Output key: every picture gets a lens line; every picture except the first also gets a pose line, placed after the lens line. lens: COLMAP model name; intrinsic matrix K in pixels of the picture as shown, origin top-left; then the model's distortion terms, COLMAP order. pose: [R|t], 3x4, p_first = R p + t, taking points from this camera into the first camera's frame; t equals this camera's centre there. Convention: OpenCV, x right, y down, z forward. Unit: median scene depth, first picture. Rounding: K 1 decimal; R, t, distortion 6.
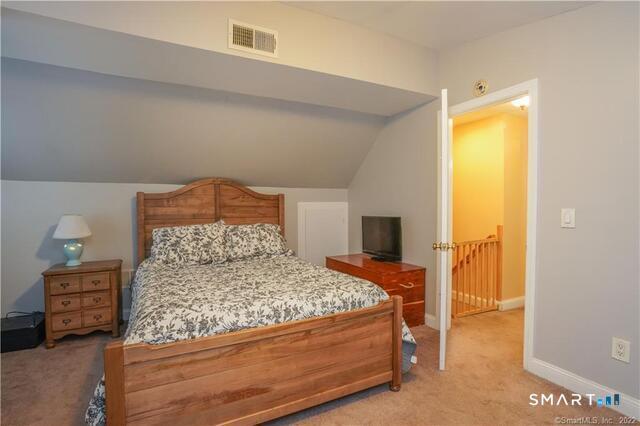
lens RADIAL K [[320.0, 0, 319.0], [0, 320.0, 213.9], [0, 0, 1]] dist [-0.027408, 0.000379]
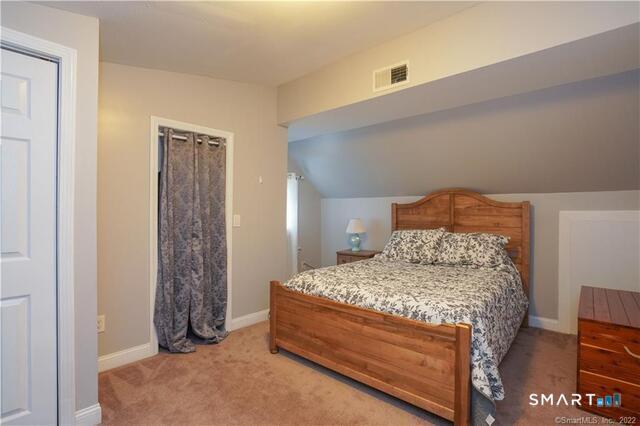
lens RADIAL K [[312.5, 0, 319.0], [0, 312.5, 211.2], [0, 0, 1]] dist [-0.020996, -0.000027]
pose [[0.355873, -0.001004, -0.934534, 0.592933], [-0.033015, 0.999362, -0.013645, -0.007720], [0.933951, 0.035710, 0.355613, 0.243960]]
